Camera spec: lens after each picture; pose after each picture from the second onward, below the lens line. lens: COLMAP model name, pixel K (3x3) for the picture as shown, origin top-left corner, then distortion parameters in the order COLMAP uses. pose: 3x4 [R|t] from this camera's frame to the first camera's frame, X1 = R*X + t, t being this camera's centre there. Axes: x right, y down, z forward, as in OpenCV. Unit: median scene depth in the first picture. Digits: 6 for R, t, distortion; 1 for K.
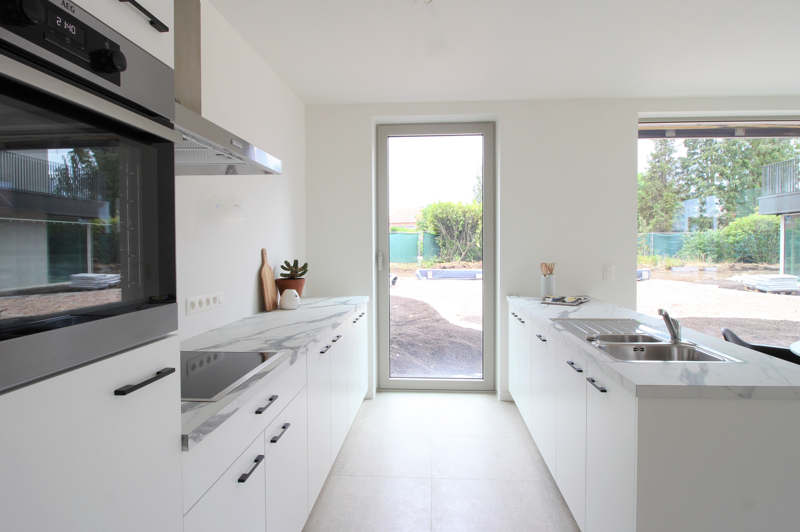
lens RADIAL K [[443.4, 0, 401.4], [0, 443.4, 255.2], [0, 0, 1]] dist [0.001769, -0.000144]
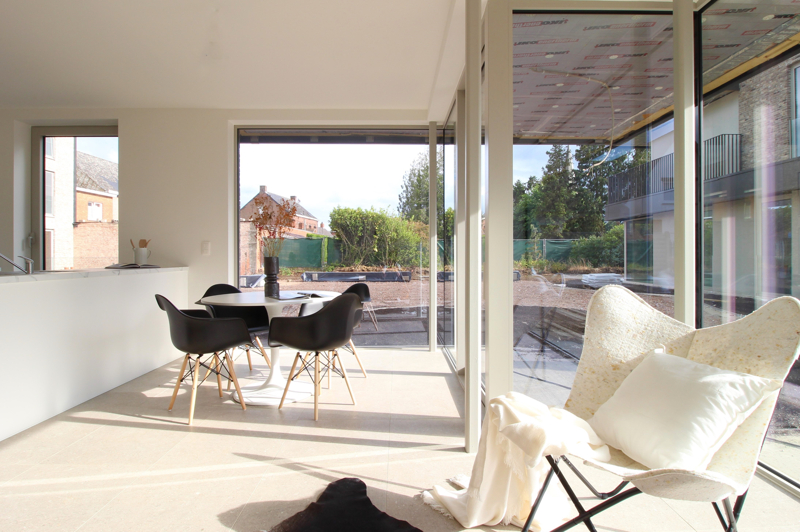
lens RADIAL K [[443.4, 0, 401.4], [0, 443.4, 255.2], [0, 0, 1]] dist [0.001769, -0.000144]
pose [[0.995173, -0.000246, 0.098132, 0.113897], [0.002321, 0.999776, -0.021039, 0.009467], [-0.098105, 0.021165, 0.994951, -0.029881]]
